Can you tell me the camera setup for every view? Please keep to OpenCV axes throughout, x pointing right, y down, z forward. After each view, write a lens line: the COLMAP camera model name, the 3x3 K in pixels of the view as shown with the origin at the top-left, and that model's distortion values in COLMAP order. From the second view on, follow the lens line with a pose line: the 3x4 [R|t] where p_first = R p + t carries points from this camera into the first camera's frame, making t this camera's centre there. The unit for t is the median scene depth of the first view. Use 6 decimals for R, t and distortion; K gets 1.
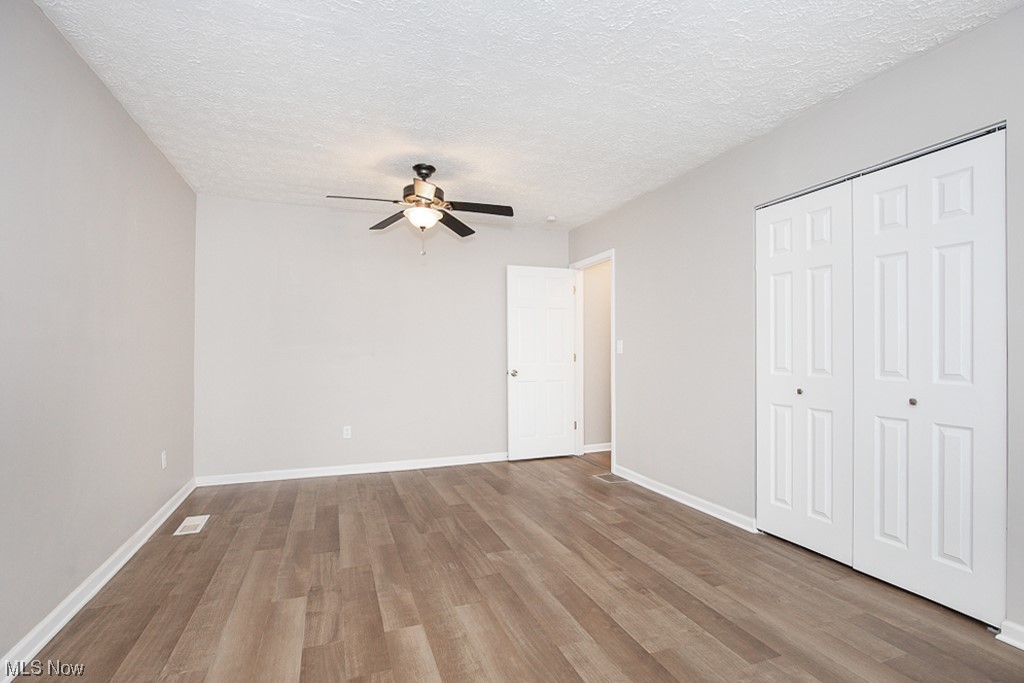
lens RADIAL K [[490.6, 0, 512.0], [0, 490.6, 341.5], [0, 0, 1]] dist [-0.003818, 0.000030]
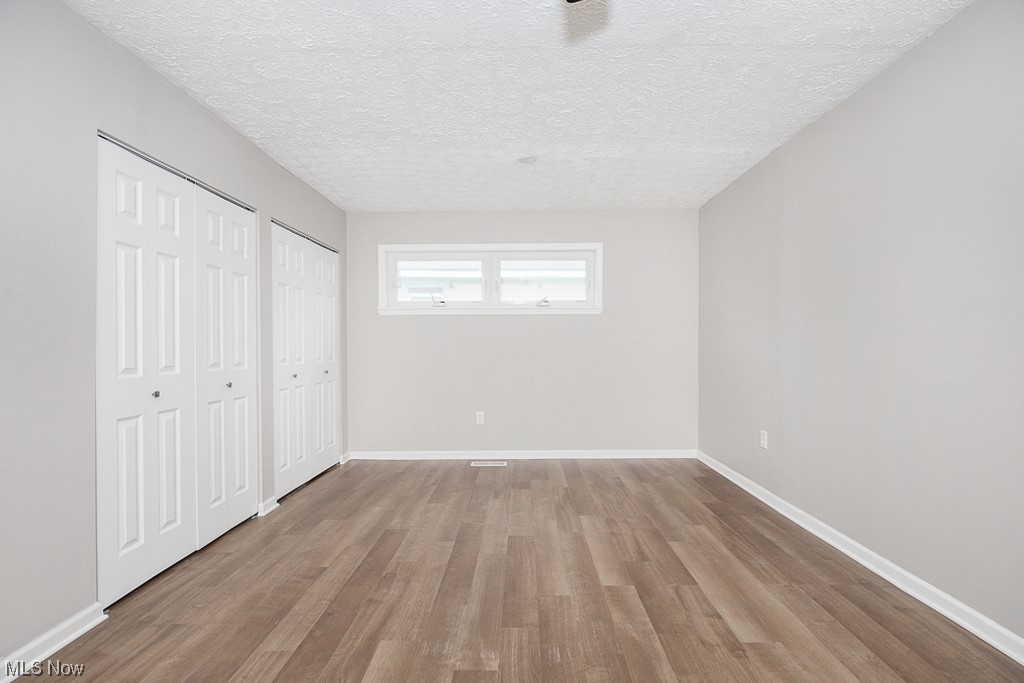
lens RADIAL K [[490.6, 0, 512.0], [0, 490.6, 341.5], [0, 0, 1]] dist [-0.003818, 0.000030]
pose [[-0.931498, 0.008783, 0.363640, -0.356891], [-0.001730, 0.999590, -0.028575, 0.039878], [-0.363742, -0.027247, -0.931101, 1.879889]]
